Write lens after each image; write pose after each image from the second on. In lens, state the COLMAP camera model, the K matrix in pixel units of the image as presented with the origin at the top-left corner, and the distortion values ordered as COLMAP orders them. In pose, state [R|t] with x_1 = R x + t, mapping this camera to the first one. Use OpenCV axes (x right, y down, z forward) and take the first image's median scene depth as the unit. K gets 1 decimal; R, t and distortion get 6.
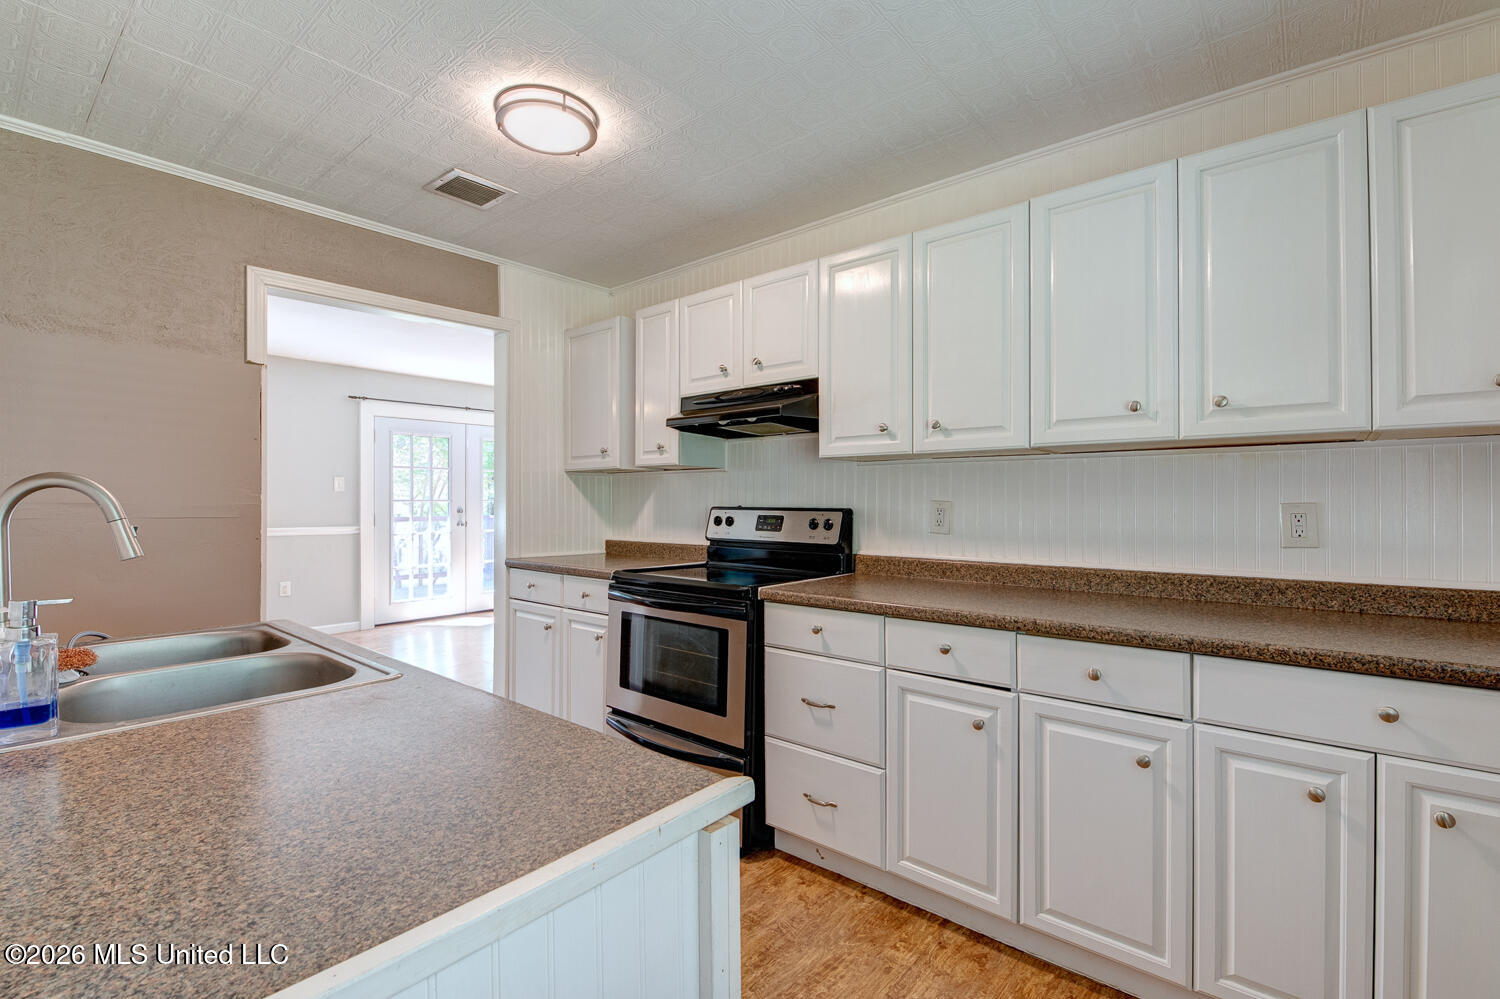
lens RADIAL K [[667.4, 0, 814.8], [0, 667.4, 500.4], [0, 0, 1]] dist [-0.001335, -0.002479]
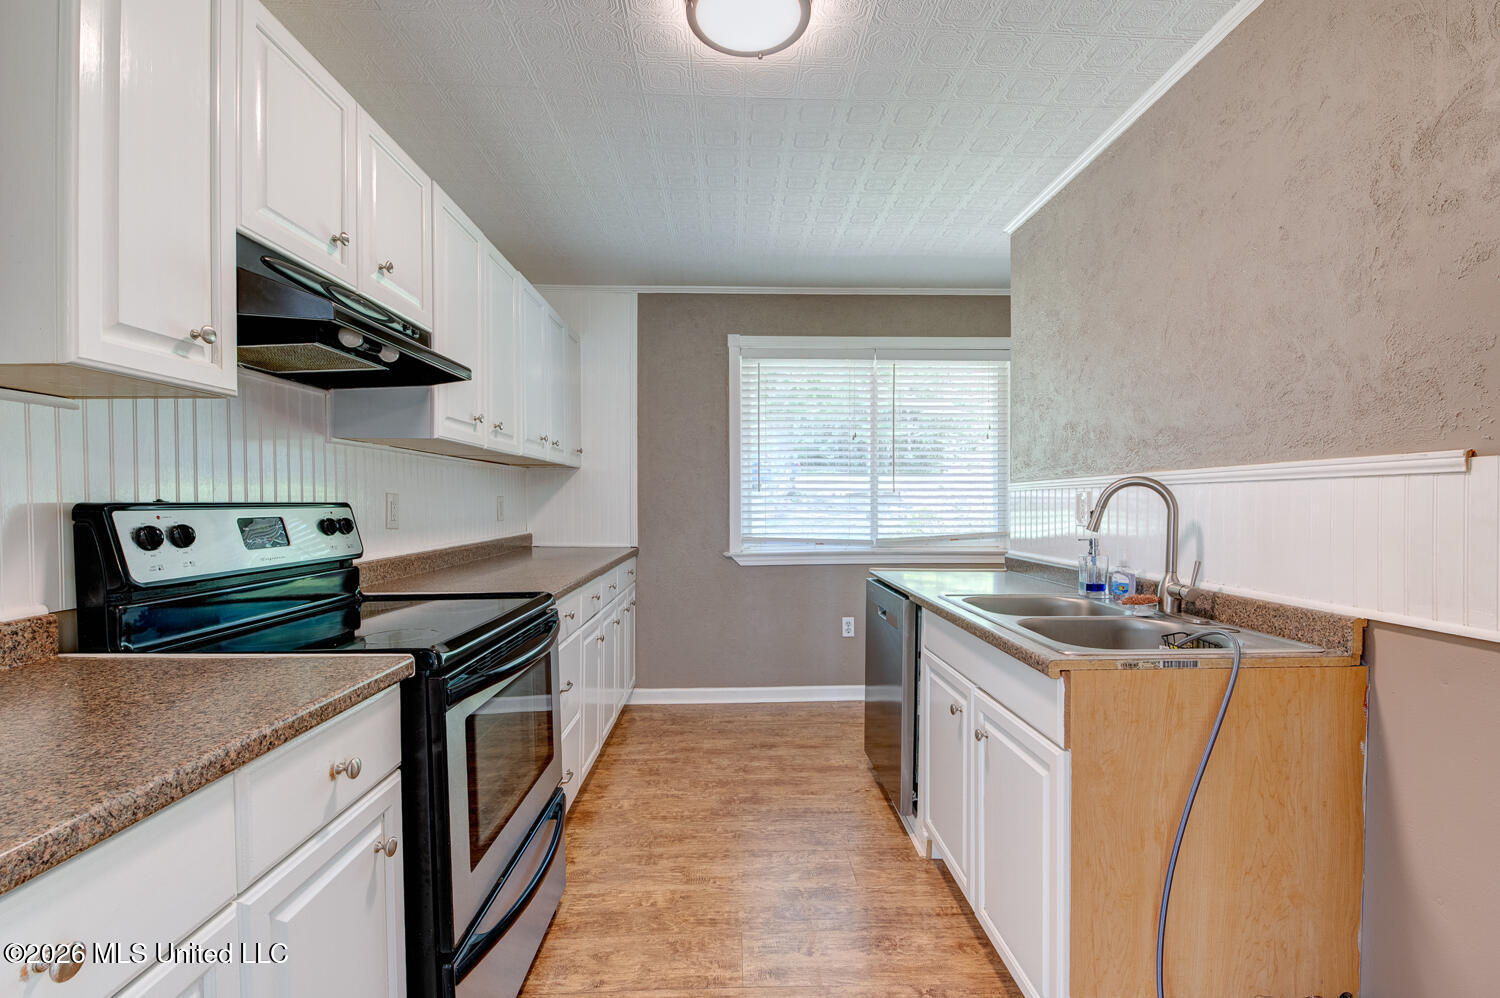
lens RADIAL K [[667.4, 0, 746.5], [0, 667.4, 507.6], [0, 0, 1]] dist [-0.001335, -0.002479]
pose [[-0.614569, -0.008874, 0.788813, -0.679368], [0.000488, 0.999932, 0.011630, 0.008254], [-0.788863, 0.007533, -0.614523, 0.970900]]
